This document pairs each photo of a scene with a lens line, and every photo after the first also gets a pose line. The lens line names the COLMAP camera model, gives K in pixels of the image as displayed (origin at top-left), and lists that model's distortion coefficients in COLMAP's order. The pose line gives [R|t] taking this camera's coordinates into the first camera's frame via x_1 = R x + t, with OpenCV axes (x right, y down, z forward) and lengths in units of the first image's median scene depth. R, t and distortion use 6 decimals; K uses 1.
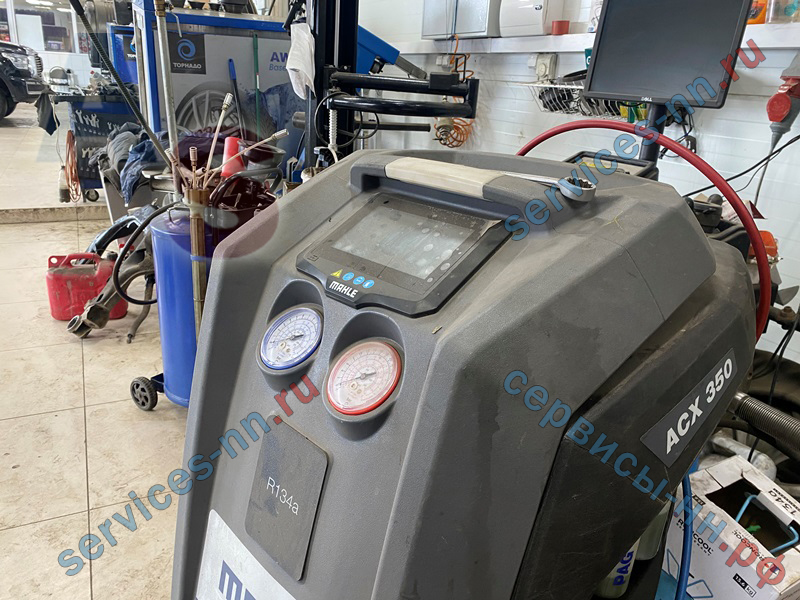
lens RADIAL K [[611.6, 0, 385.8], [0, 611.6, 294.5], [0, 0, 1]] dist [0.012208, -0.001663]
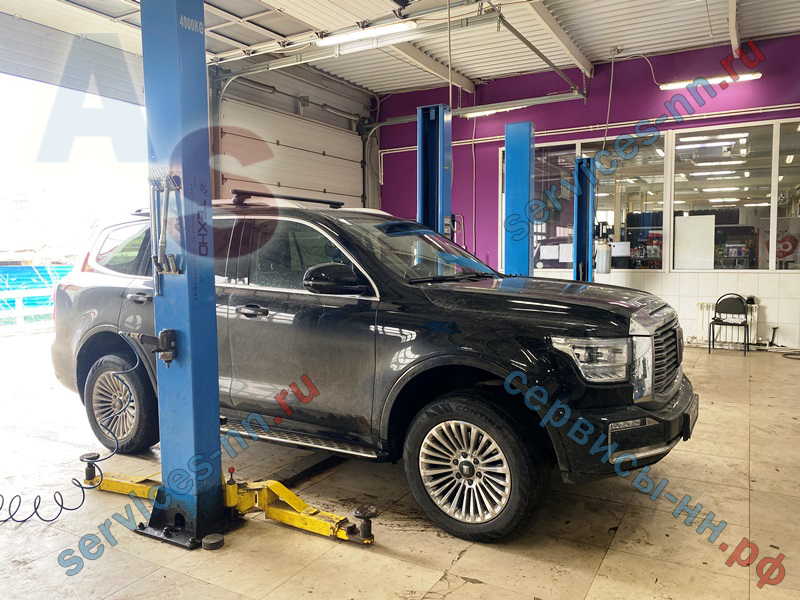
lens RADIAL K [[610.7, 0, 385.8], [0, 610.7, 295.2], [0, 0, 1]] dist [0.004790, -0.003197]
pose [[0.552819, -0.004257, -0.833290, -0.238238], [-0.239223, 0.957084, -0.163593, -0.200324], [0.798225, 0.289780, 0.528076, 0.443537]]
